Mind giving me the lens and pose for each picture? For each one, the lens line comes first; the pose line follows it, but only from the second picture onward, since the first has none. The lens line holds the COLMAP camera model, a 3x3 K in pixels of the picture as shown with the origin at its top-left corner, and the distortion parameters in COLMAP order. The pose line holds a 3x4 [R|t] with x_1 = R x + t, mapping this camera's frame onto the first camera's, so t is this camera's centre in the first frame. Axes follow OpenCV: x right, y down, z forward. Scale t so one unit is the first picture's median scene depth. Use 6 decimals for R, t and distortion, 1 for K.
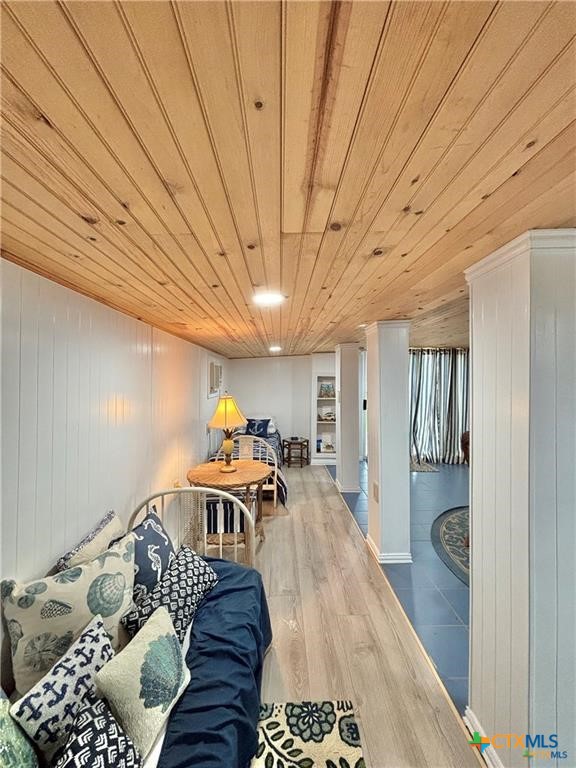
lens RADIAL K [[308.7, 0, 287.8], [0, 308.7, 382.6], [0, 0, 1]] dist [0.000044, -0.000215]
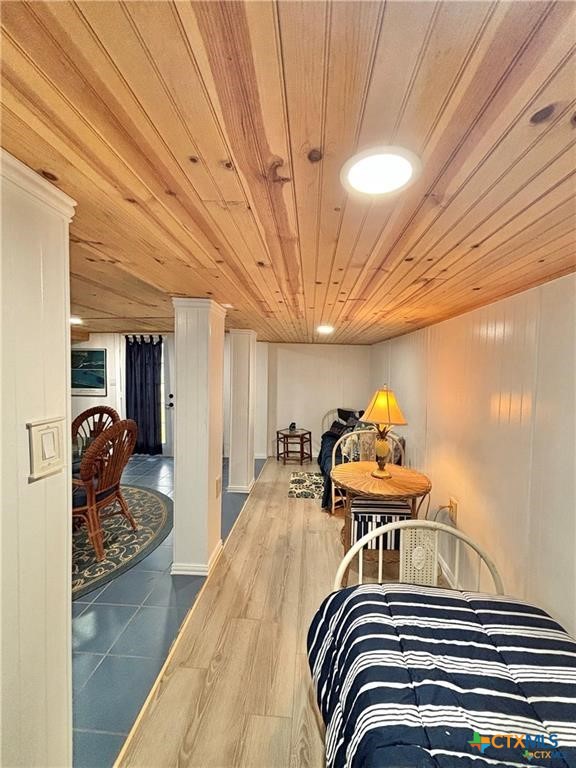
lens RADIAL K [[308.7, 0, 290.4], [0, 308.7, 386.3], [0, 0, 1]] dist [0.000044, -0.000215]
pose [[-0.995714, -0.015010, 0.091260, -0.018001], [-0.010053, 0.998461, 0.054539, -0.005976], [-0.091938, 0.053387, -0.994333, 2.138421]]
